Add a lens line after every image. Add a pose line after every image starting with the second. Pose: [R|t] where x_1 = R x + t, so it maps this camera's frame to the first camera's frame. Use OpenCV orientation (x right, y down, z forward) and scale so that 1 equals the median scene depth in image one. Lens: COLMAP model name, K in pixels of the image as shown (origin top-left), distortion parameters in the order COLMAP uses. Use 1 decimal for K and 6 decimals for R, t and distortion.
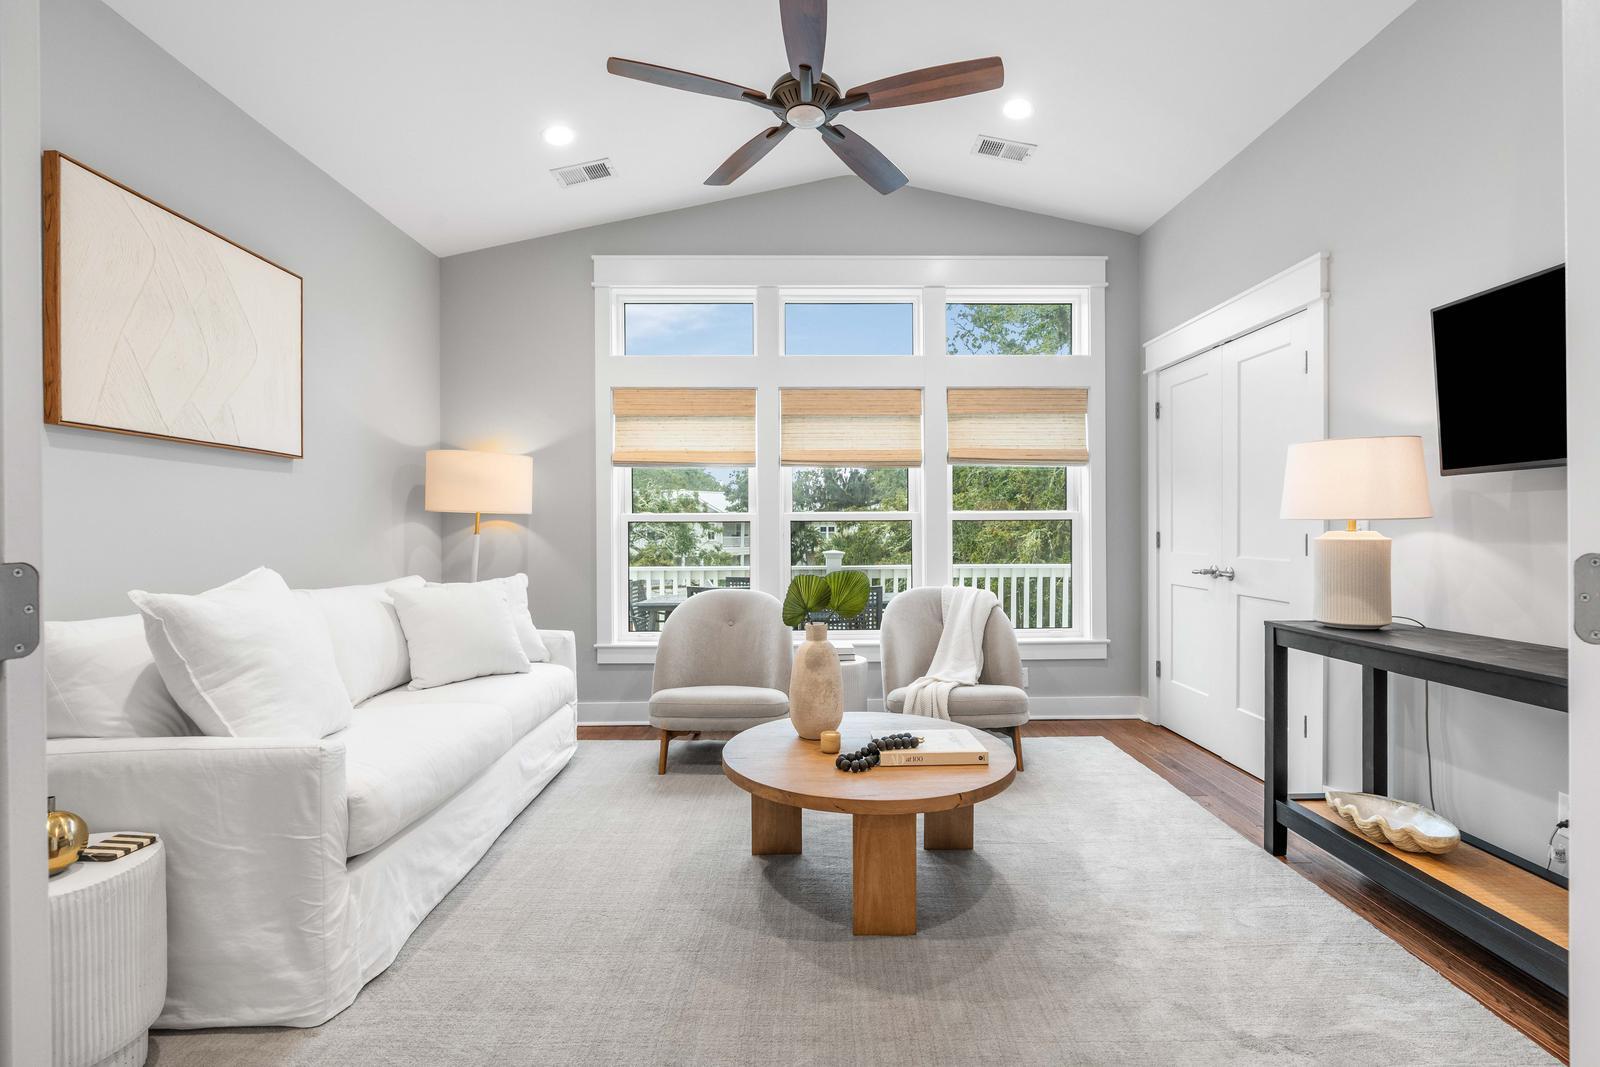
lens RADIAL K [[721.7, 0, 801.0], [0, 721.7, 529.4], [0, 0, 1]] dist [-0.011249, 0.000998]
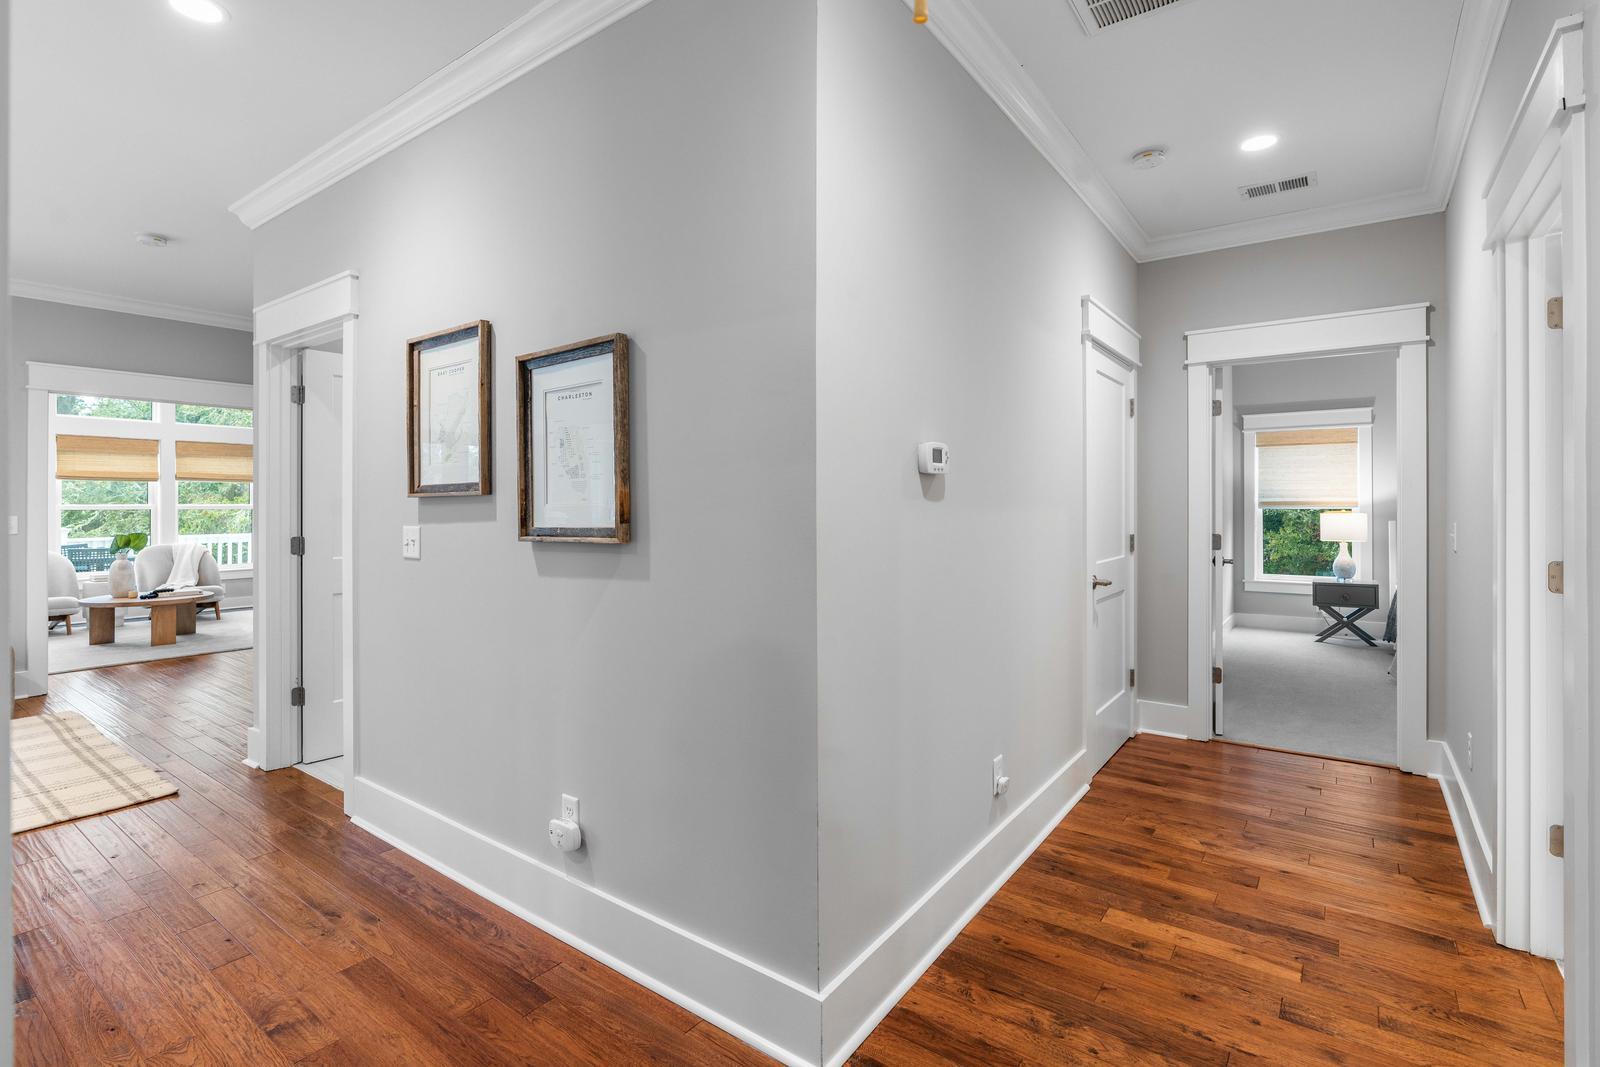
lens RADIAL K [[721.7, 0, 768.8], [0, 721.7, 498.5], [0, 0, 1]] dist [-0.011249, 0.000998]
pose [[0.601874, 0.000305, 0.798591, -0.374073], [0.004382, 0.999984, -0.003685, -0.028016], [-0.798579, 0.005717, 0.601863, -1.426481]]
